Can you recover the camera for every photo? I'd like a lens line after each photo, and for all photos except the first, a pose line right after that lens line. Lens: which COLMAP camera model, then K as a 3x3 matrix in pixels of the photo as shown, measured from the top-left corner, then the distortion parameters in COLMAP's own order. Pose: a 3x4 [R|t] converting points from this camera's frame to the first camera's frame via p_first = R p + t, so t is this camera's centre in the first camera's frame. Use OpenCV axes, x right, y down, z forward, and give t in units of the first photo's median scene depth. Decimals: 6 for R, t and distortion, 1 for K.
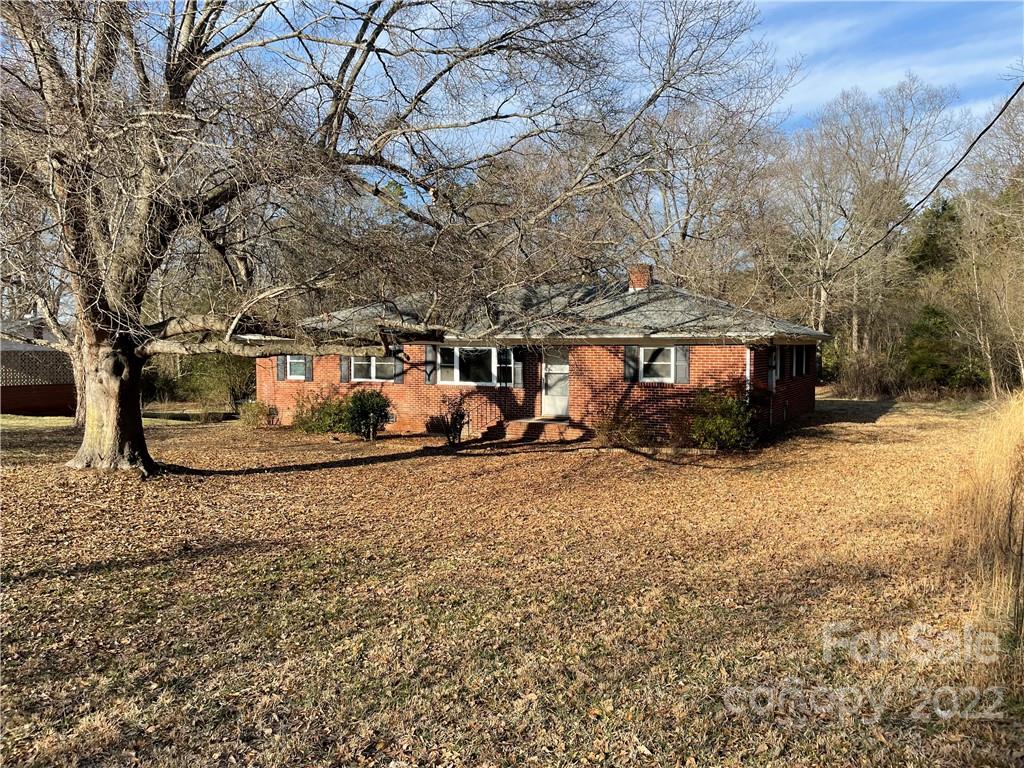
lens RADIAL K [[777.8, 0, 512.2], [0, 777.8, 380.8], [0, 0, 1]] dist [0.080764, -0.091445]
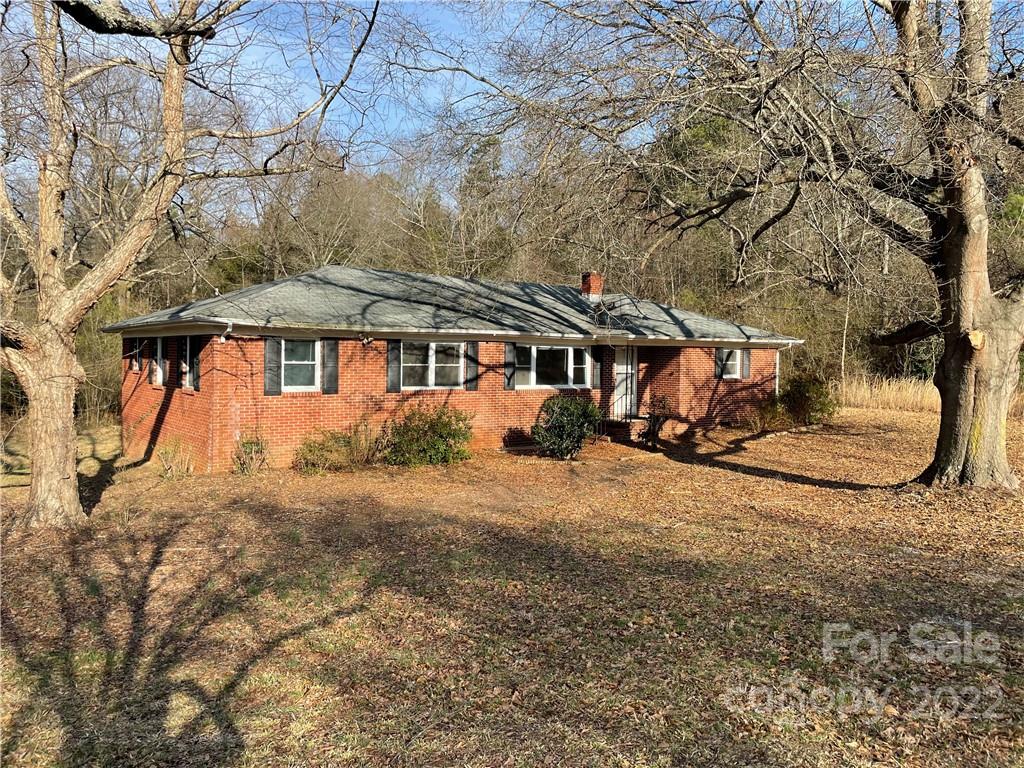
lens RADIAL K [[777.8, 0, 512.0], [0, 777.8, 387.8], [0, 0, 1]] dist [0.080764, -0.091445]
pose [[0.403158, -0.035880, 0.914427, -0.882414], [0.022838, 0.999314, 0.029141, -0.022472], [-0.914845, 0.009136, 0.403701, 0.668974]]
